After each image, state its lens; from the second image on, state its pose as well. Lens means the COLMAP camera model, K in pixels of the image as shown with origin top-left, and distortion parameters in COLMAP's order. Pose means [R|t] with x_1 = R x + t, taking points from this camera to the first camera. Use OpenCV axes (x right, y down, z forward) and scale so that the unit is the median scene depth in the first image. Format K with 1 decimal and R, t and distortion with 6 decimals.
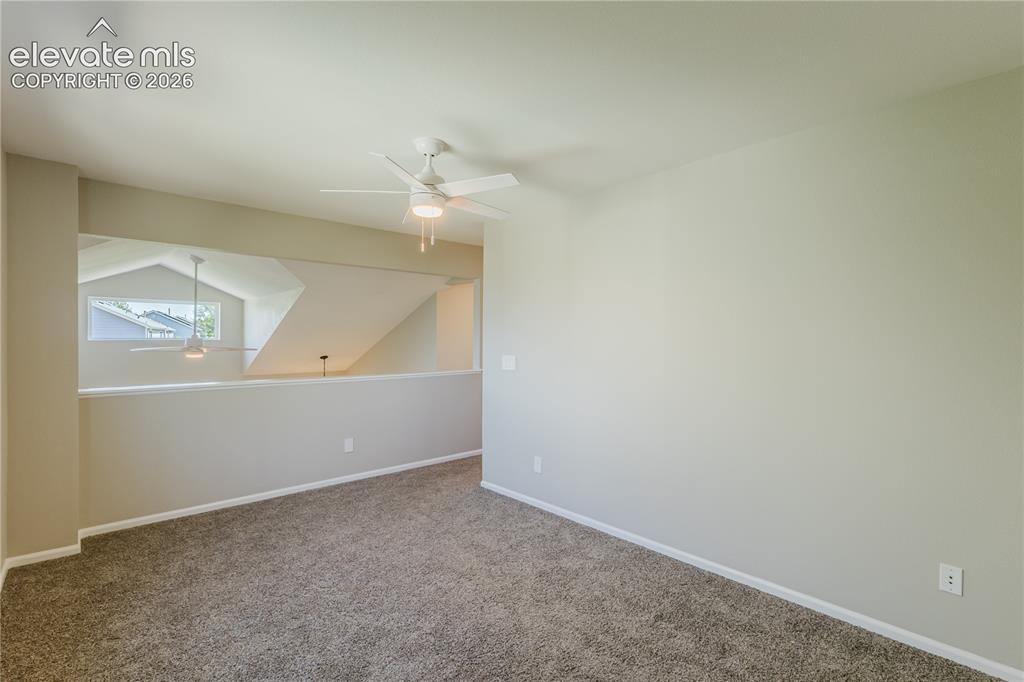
lens RADIAL K [[467.3, 0, 513.0], [0, 467.3, 342.6], [0, 0, 1]] dist [0.006873, -0.003341]
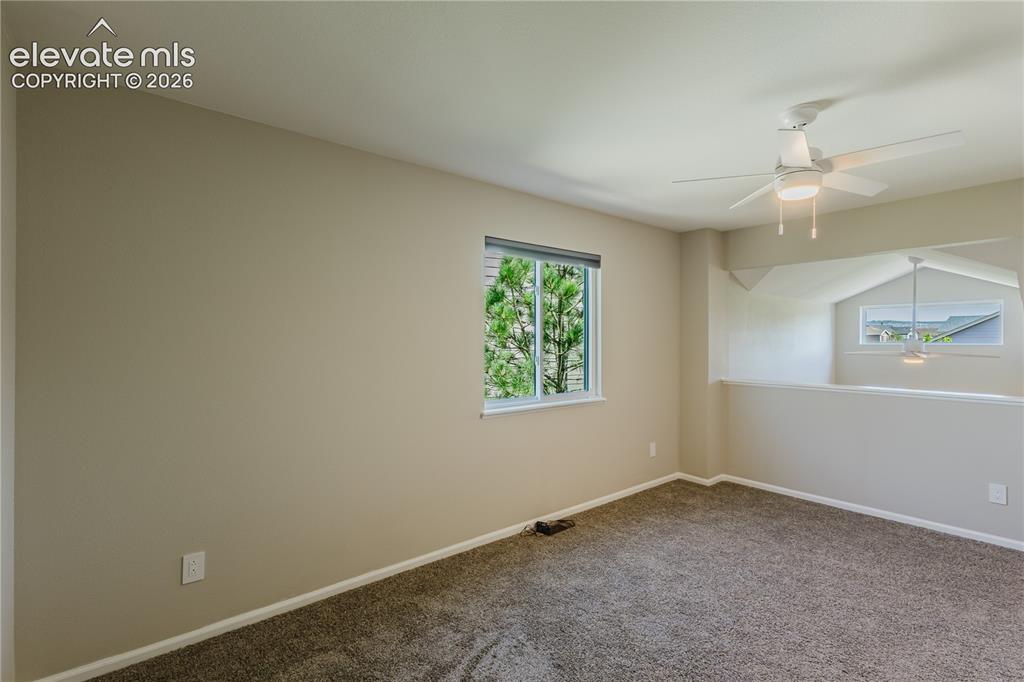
lens RADIAL K [[467.3, 0, 513.5], [0, 467.3, 339.7], [0, 0, 1]] dist [0.006873, -0.003341]
pose [[-0.055033, -0.004176, -0.998476, 0.531197], [-0.012616, 0.999914, -0.003487, -0.002947], [0.998405, 0.012405, -0.055081, 0.406154]]
